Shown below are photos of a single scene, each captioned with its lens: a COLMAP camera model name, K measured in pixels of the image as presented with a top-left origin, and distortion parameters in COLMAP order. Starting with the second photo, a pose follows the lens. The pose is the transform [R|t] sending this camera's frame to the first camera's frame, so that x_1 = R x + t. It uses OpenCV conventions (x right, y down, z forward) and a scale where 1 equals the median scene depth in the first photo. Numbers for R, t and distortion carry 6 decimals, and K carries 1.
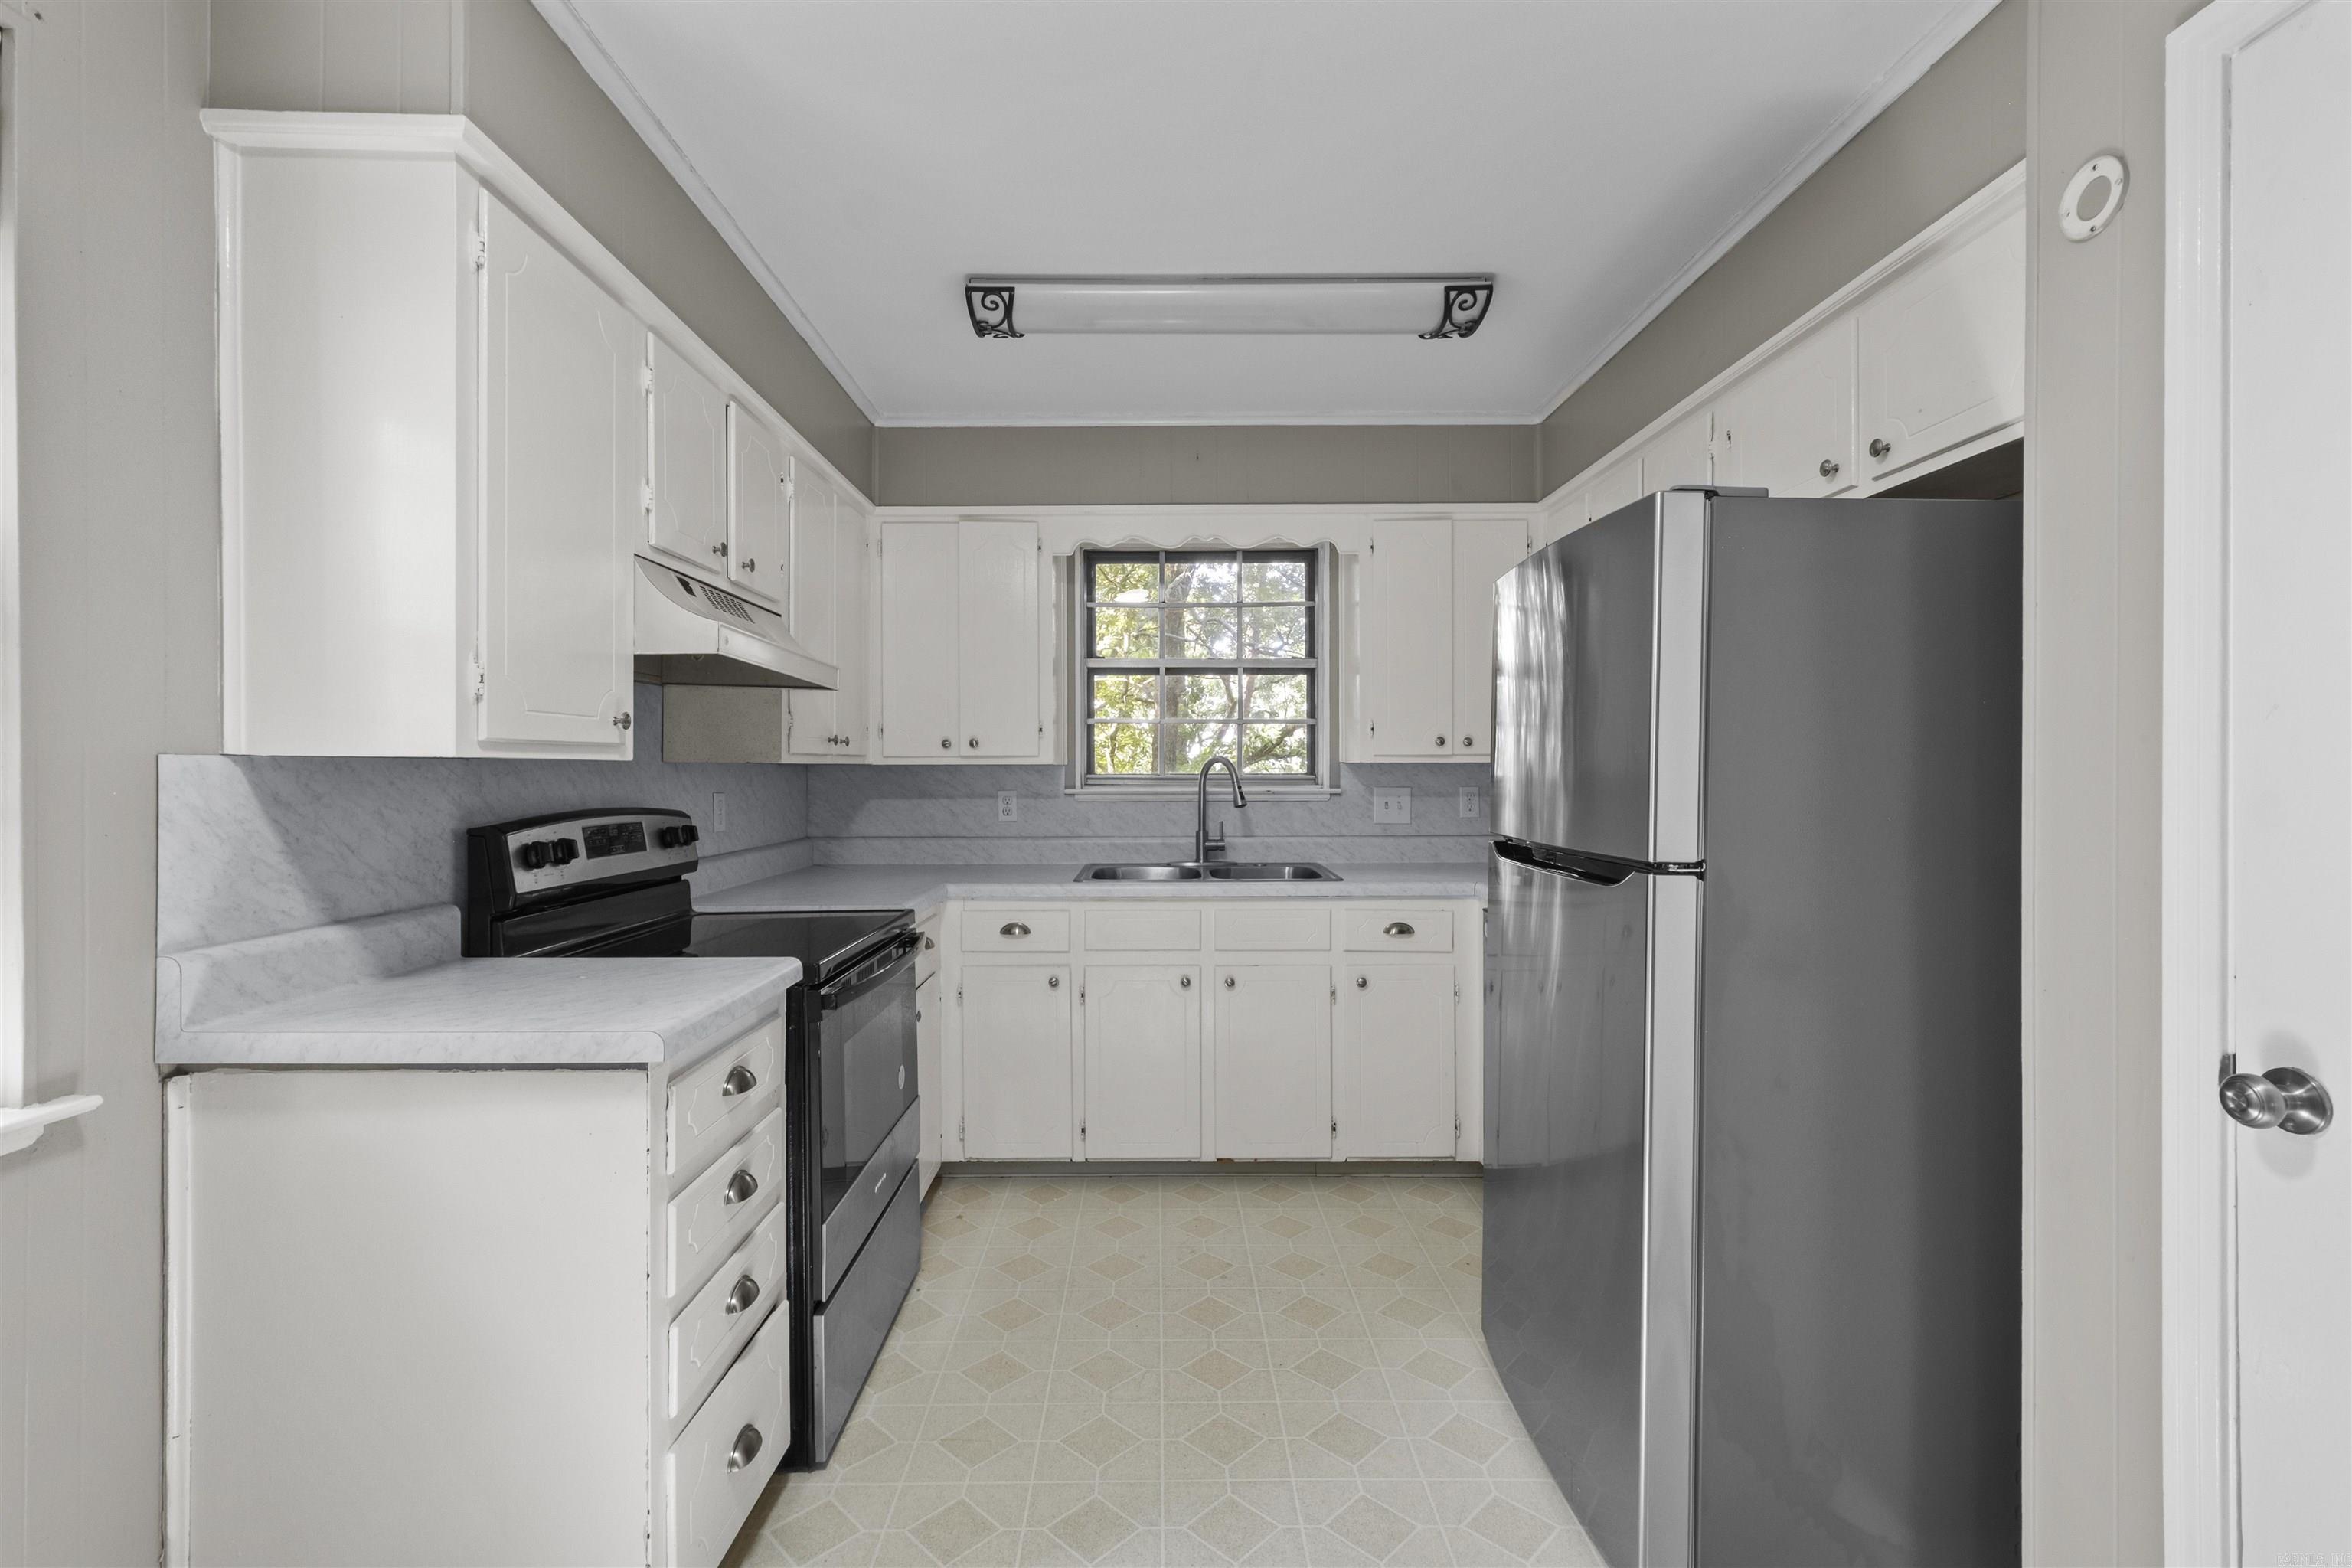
lens RADIAL K [[1020.7, 0, 1165.8], [0, 1020.7, 781.2], [0, 0, 1]] dist [0.003193, -0.001849]
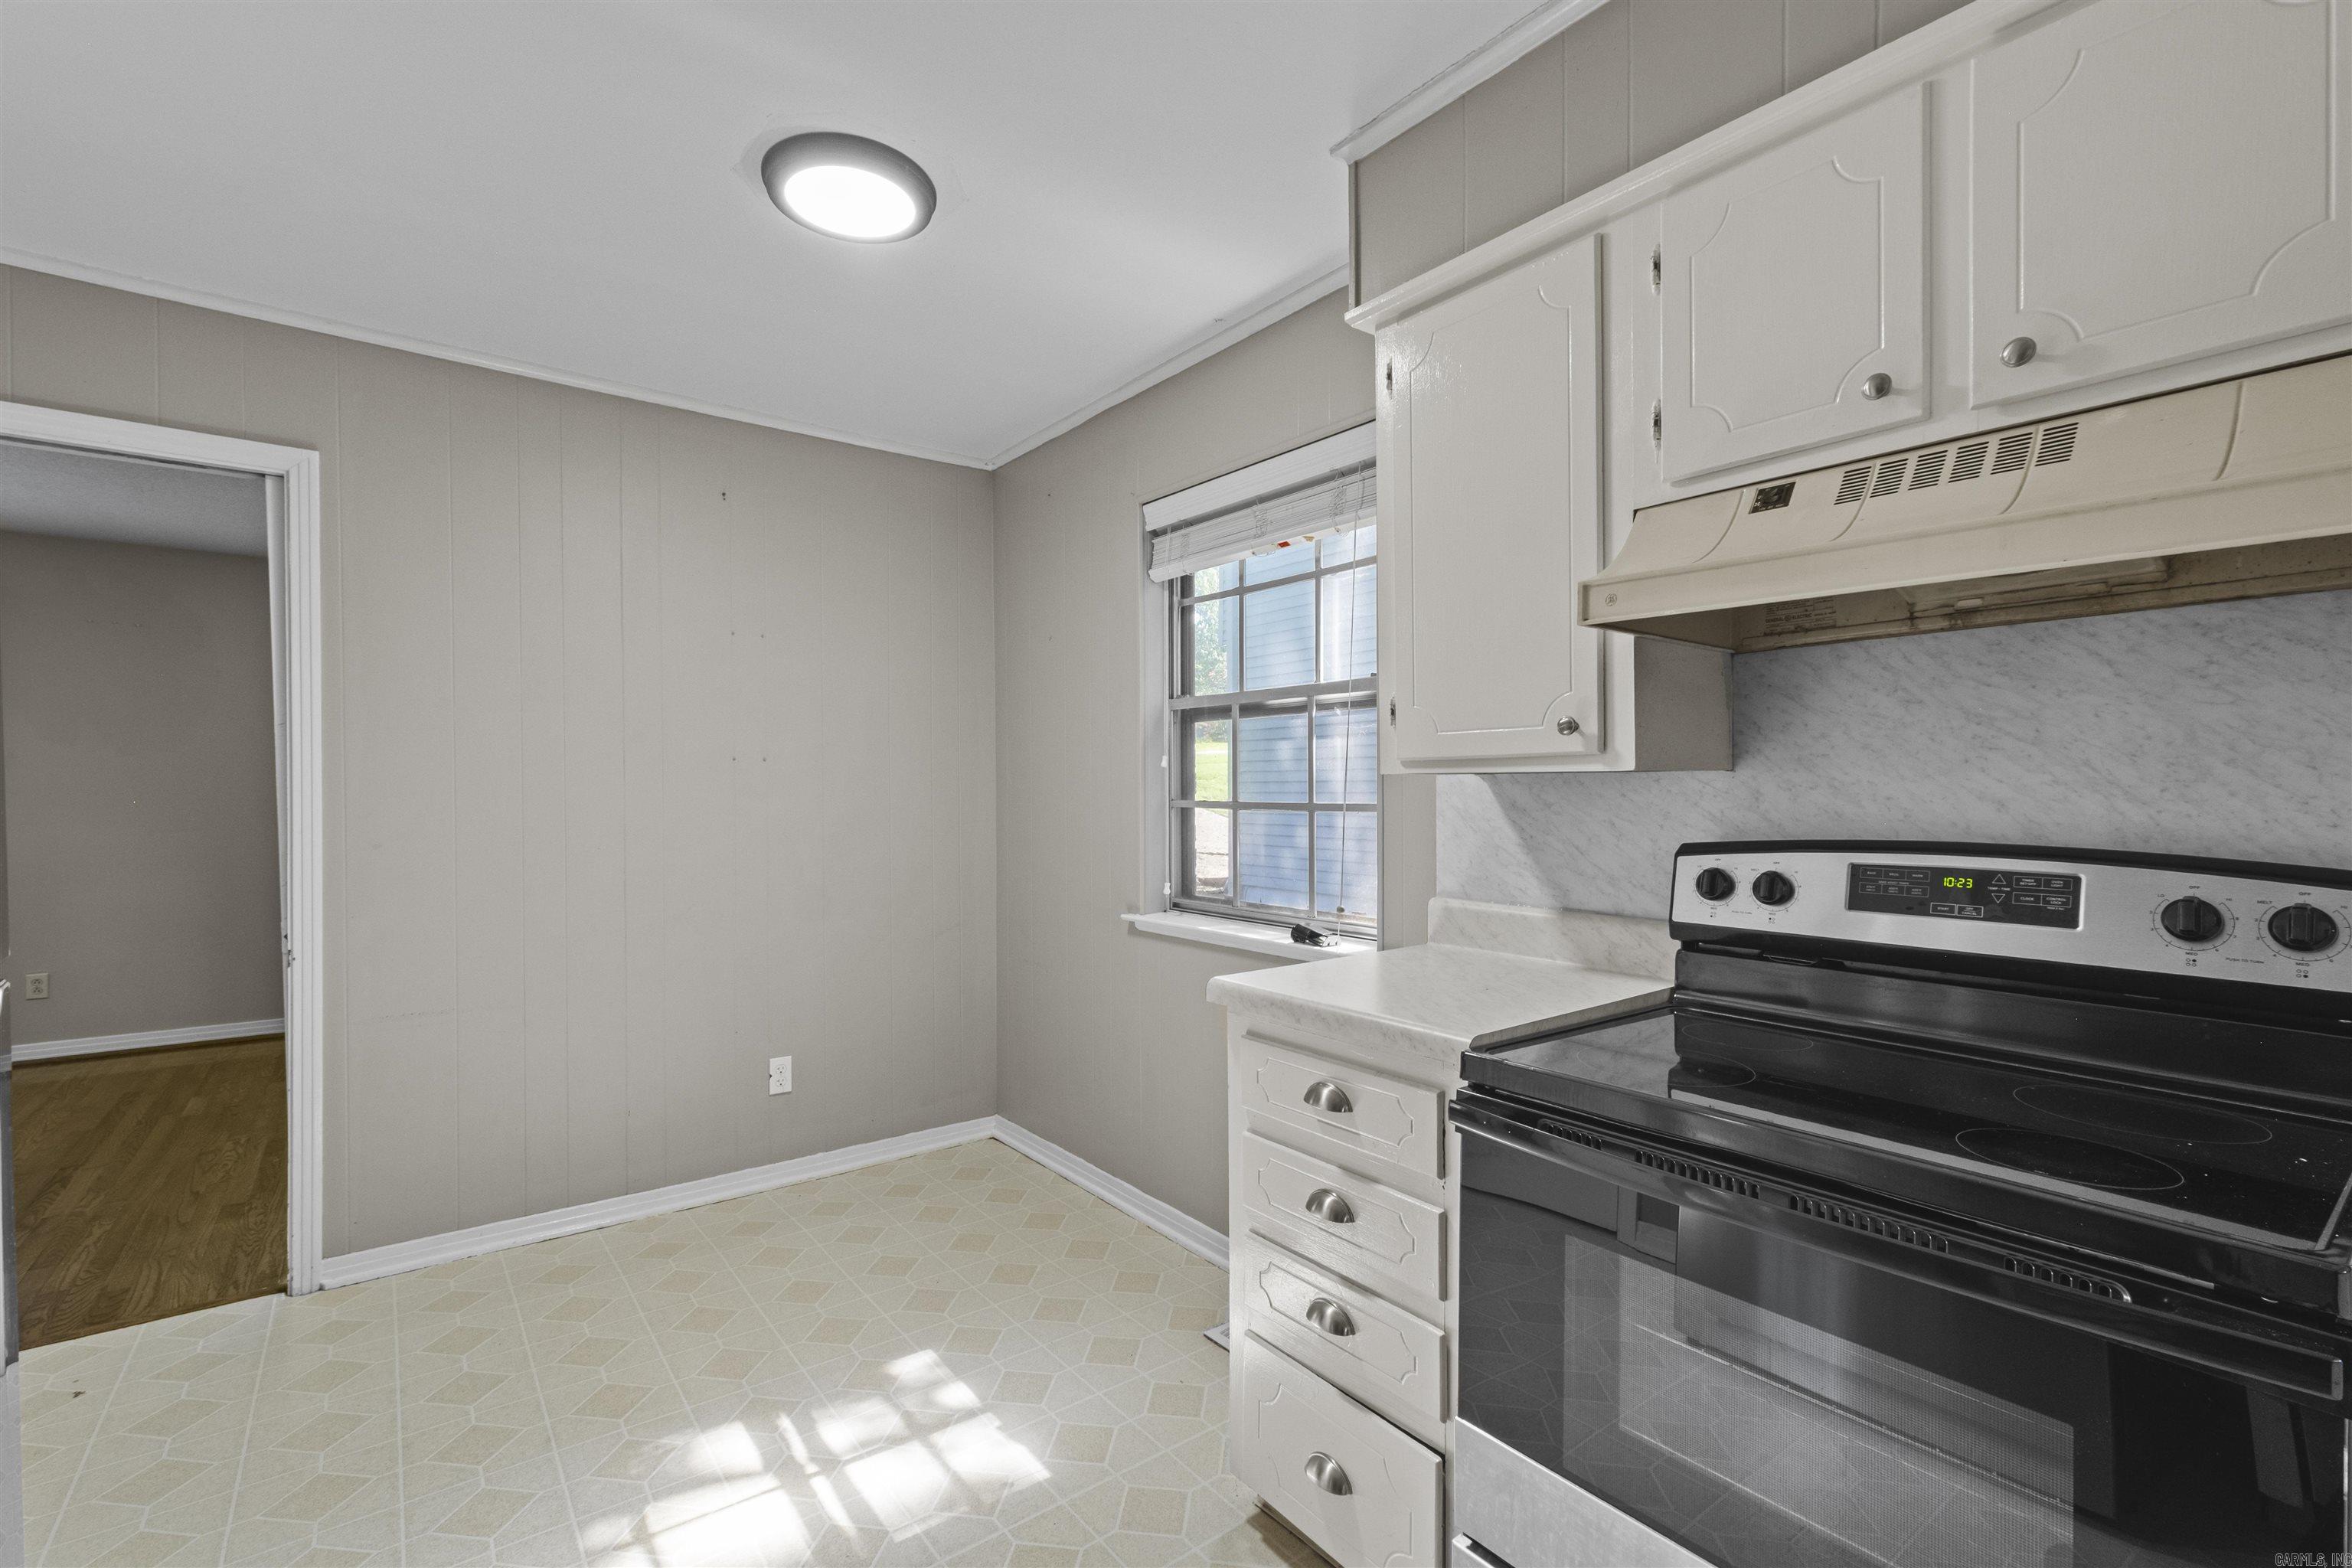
lens RADIAL K [[1020.7, 0, 1171.7], [0, 1020.7, 788.3], [0, 0, 1]] dist [0.003193, -0.001849]
pose [[-0.799463, -0.004091, -0.600702, 0.292508], [-0.007997, 0.999961, 0.003833, -0.006258], [0.600663, 0.007868, -0.799464, 1.719930]]
